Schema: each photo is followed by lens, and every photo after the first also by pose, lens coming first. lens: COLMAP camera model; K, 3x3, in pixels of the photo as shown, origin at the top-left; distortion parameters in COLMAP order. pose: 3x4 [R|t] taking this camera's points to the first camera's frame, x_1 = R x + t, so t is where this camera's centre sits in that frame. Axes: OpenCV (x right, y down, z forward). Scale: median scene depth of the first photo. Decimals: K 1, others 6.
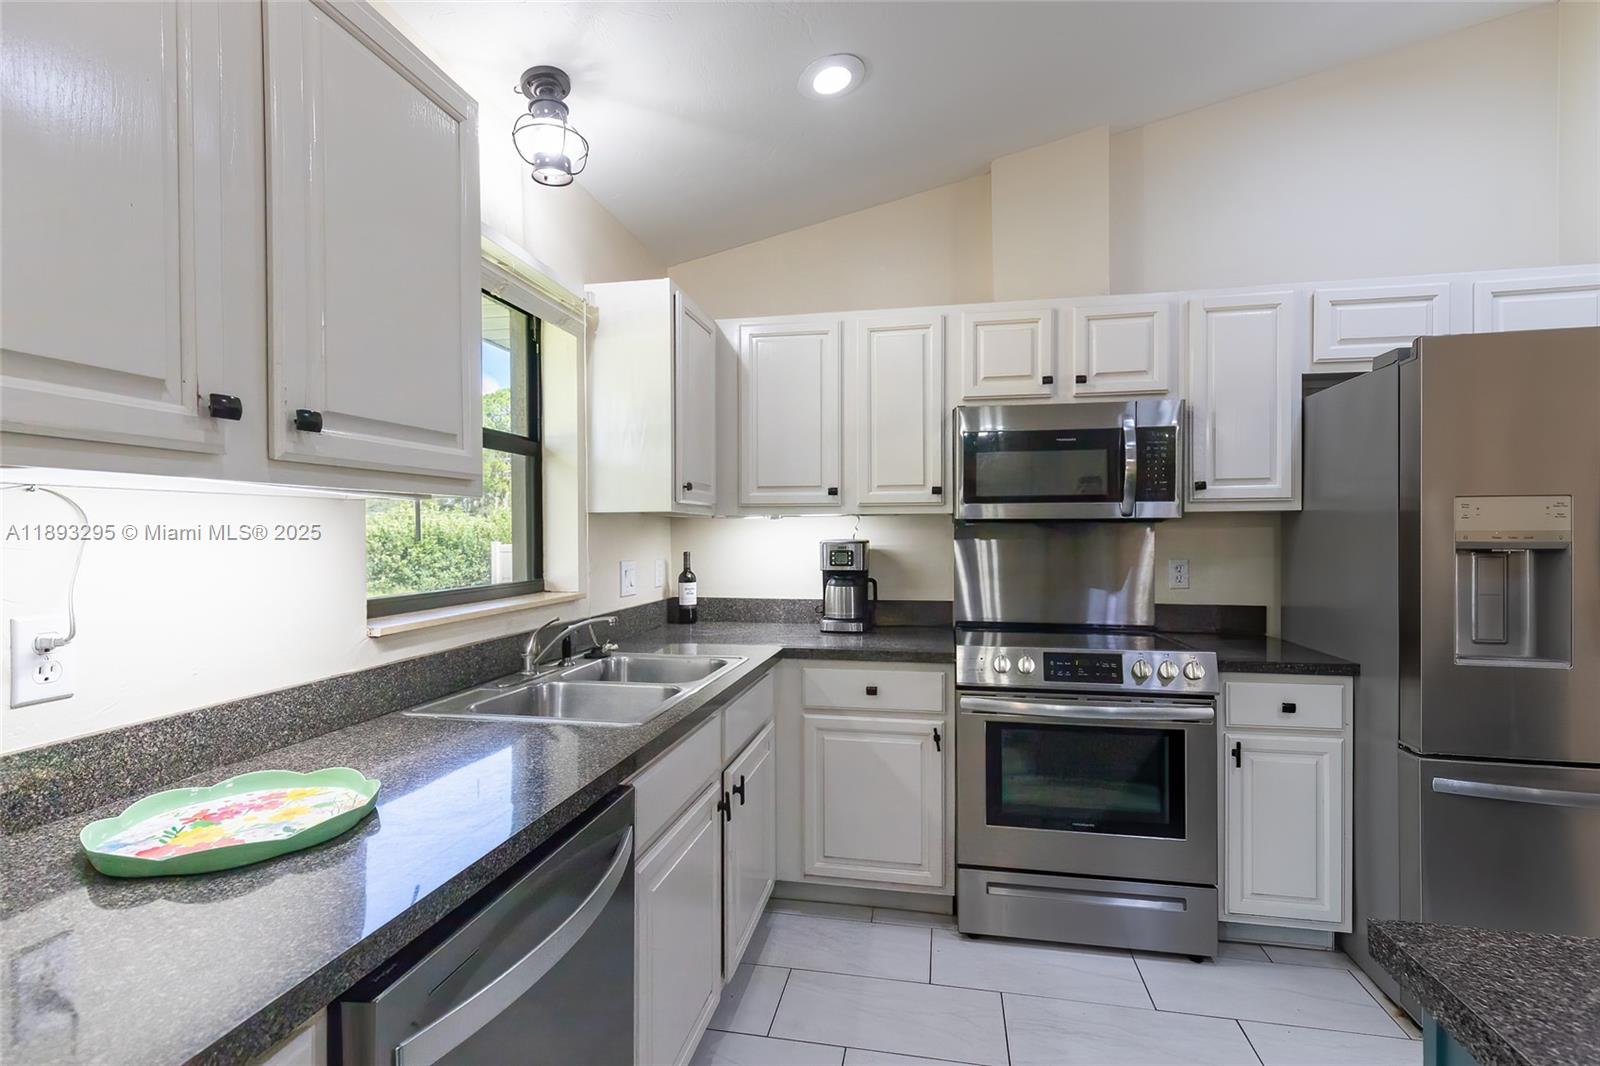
lens RADIAL K [[738.5, 0, 803.1], [0, 738.5, 536.7], [0, 0, 1]] dist [0.009386, -0.001527]
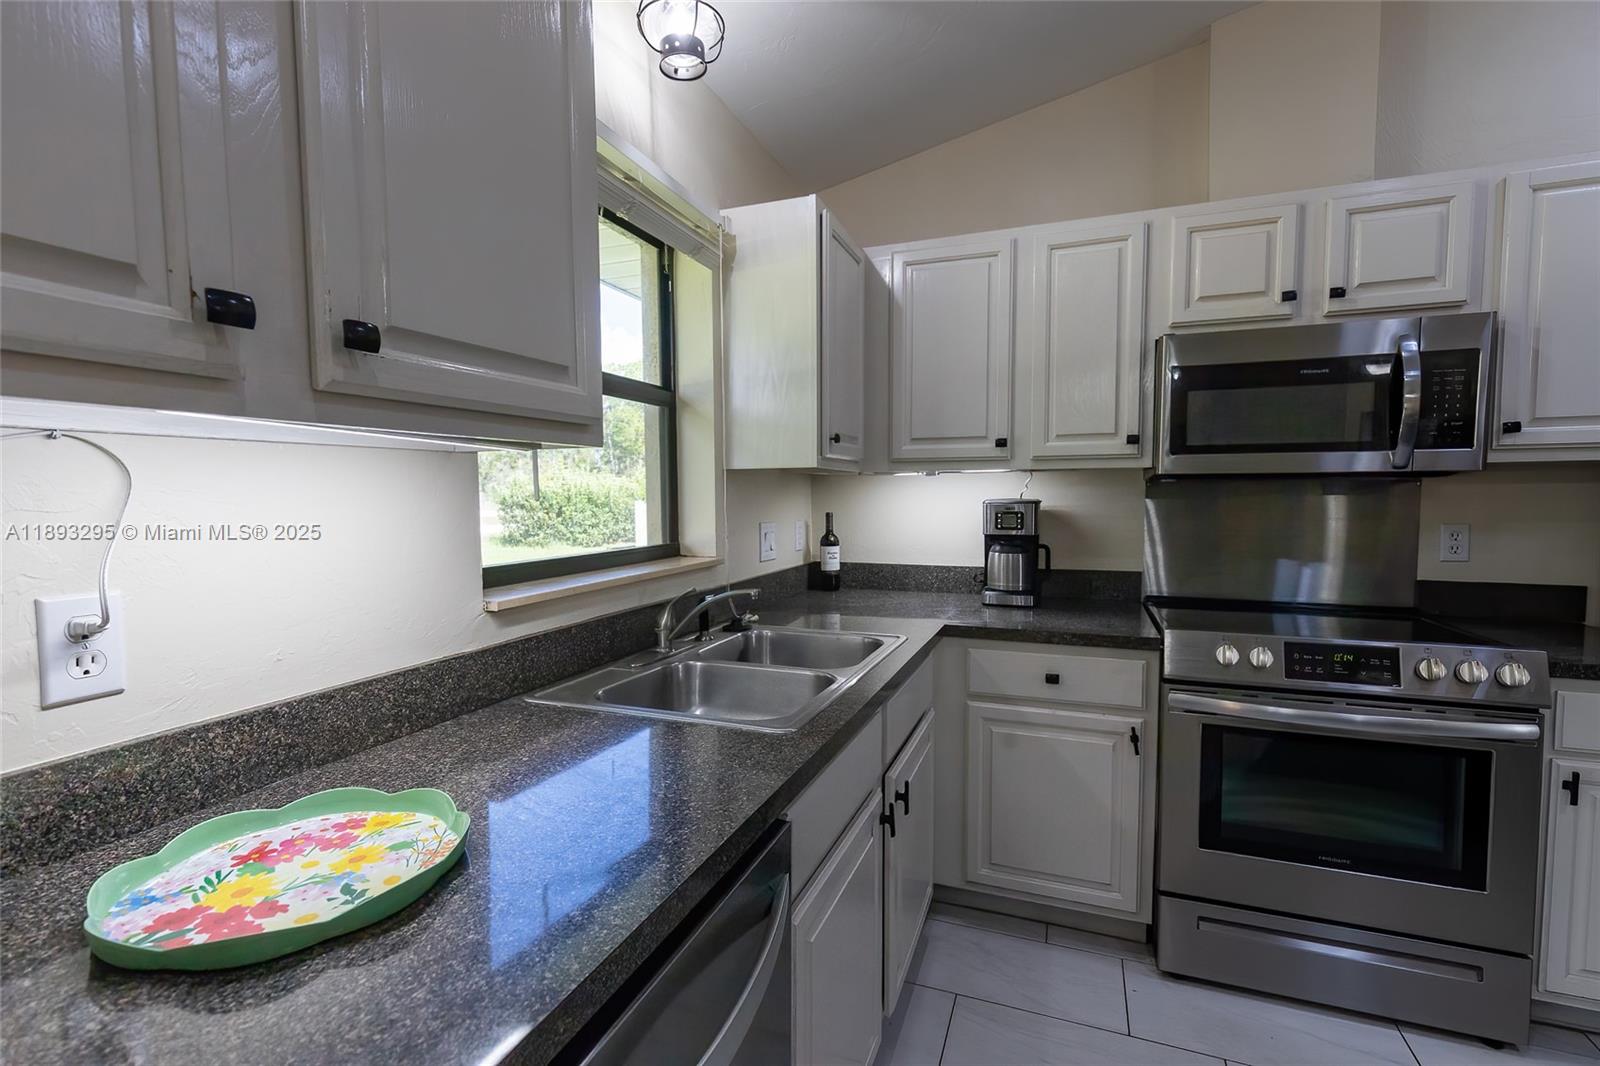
lens RADIAL K [[716.5, 0, 802.3], [0, 716.5, 538.4], [0, 0, 1]] dist [0.003787, -0.000283]
pose [[0.985140, 0.009489, -0.171492, -0.050414], [0.000645, 0.998261, 0.058944, 0.000303], [0.171753, -0.058179, 0.983421, 0.158887]]
